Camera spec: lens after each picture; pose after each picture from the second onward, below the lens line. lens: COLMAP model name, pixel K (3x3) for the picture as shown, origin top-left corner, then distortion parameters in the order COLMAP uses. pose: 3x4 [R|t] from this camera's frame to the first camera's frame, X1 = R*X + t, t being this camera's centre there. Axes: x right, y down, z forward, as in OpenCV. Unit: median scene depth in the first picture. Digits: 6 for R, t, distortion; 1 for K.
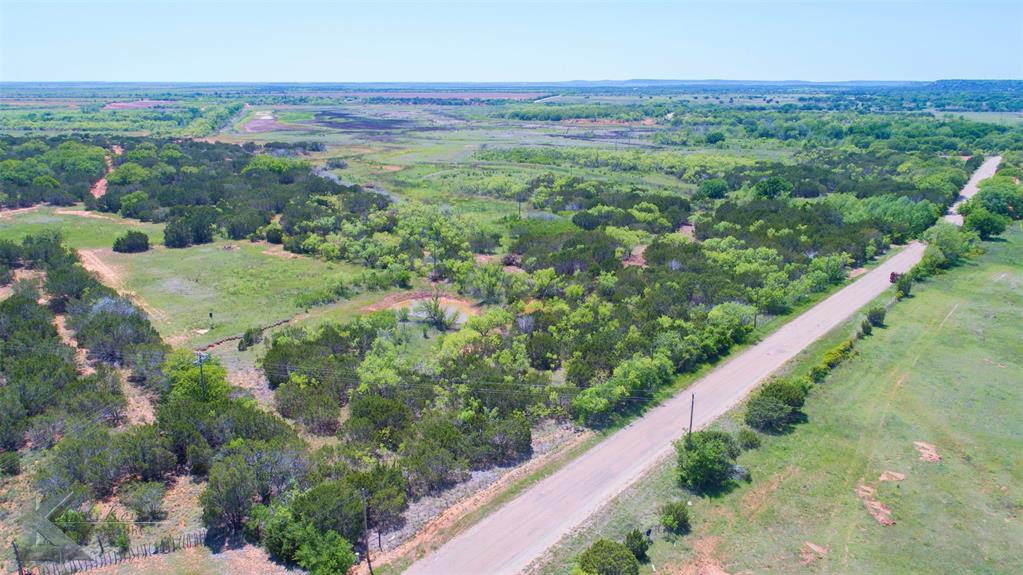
lens RADIAL K [[716.5, 0, 511.5], [0, 716.5, 287.5], [0, 0, 1]] dist [-0.012477, 0.006489]
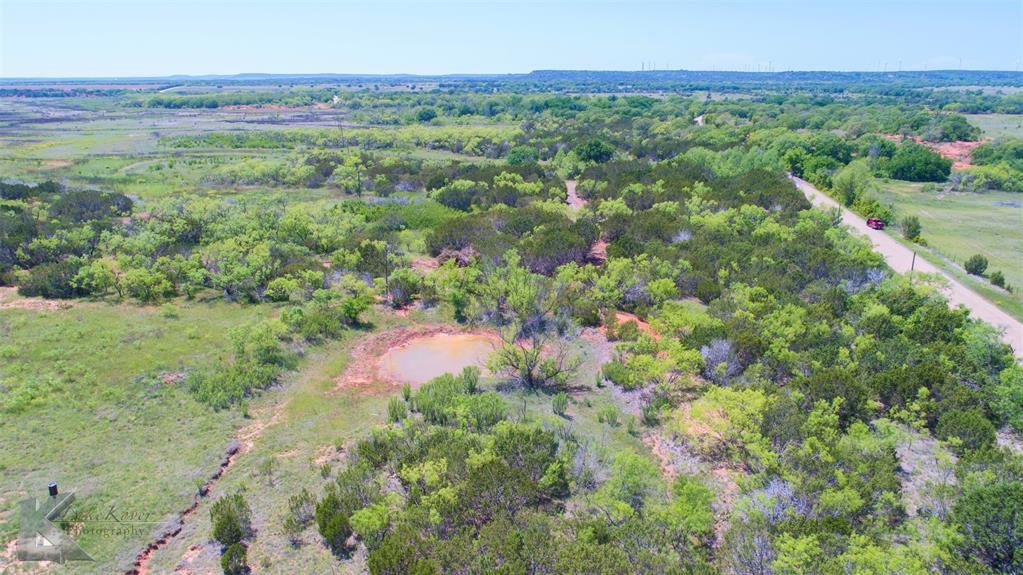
lens RADIAL K [[709.5, 0, 511.5], [0, 709.5, 287.5], [0, 0, 1]] dist [-0.010598, 0.005488]
pose [[0.870133, -0.142402, 0.471794, -0.144394], [0.138084, 0.989444, 0.043974, -0.018676], [-0.473076, 0.026884, 0.880612, 0.220930]]
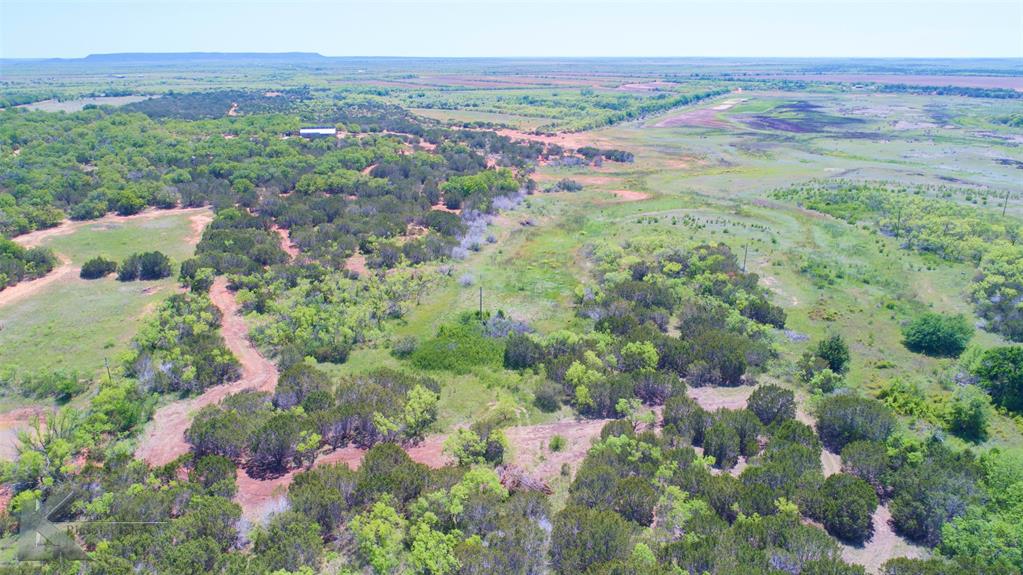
lens RADIAL K [[700.1, 0, 511.5], [0, 700.1, 287.5], [0, 0, 1]] dist [-0.014040, 0.008160]
pose [[0.721767, 0.214318, -0.658118, 0.347901], [-0.188306, 0.975789, 0.111251, -0.150886], [0.666028, 0.043630, 0.744650, 0.355344]]
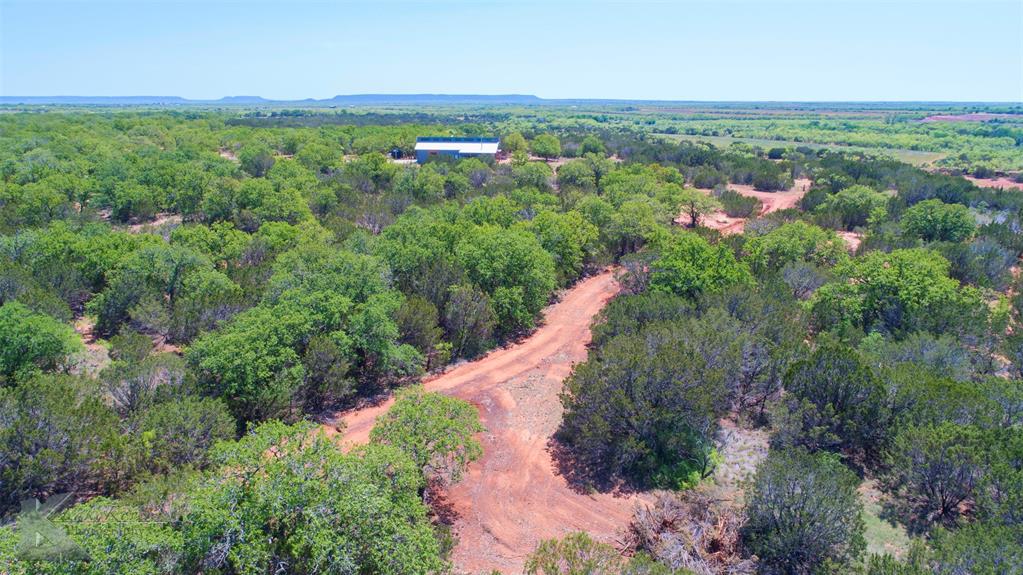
lens RADIAL K [[694.0, 0, 511.5], [0, 694.0, 287.5], [0, 0, 1]] dist [-0.012137, 0.005966]
pose [[0.493415, 0.224920, -0.840210, -0.401151], [-0.241020, 0.963516, 0.116389, -0.194565], [0.835734, 0.145079, 0.529623, 0.882787]]
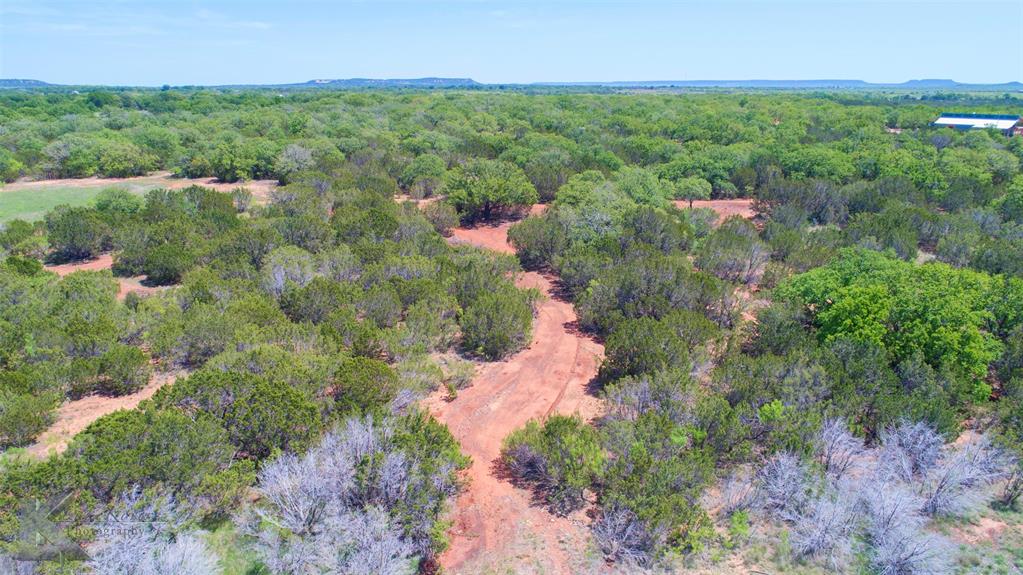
lens RADIAL K [[700.1, 0, 511.5], [0, 700.1, 287.5], [0, 0, 1]] dist [-0.014040, 0.008160]
pose [[-0.359154, 0.258771, -0.896686, -0.137355], [-0.256088, 0.896589, 0.361314, -0.214288], [0.897456, 0.359398, -0.255745, 0.960566]]
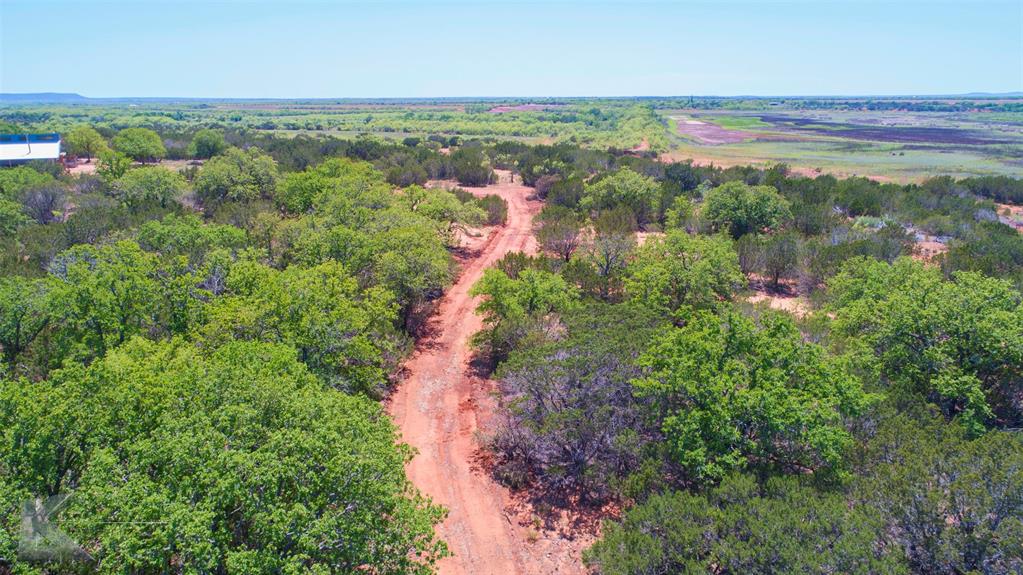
lens RADIAL K [[690.1, 0, 511.5], [0, 690.1, 287.5], [0, 0, 1]] dist [-0.012531, 0.008421]
pose [[0.888825, 0.115463, -0.443462, -0.531123], [-0.120102, 0.992603, 0.017723, -0.199054], [0.442228, 0.037508, 0.896118, 0.942328]]
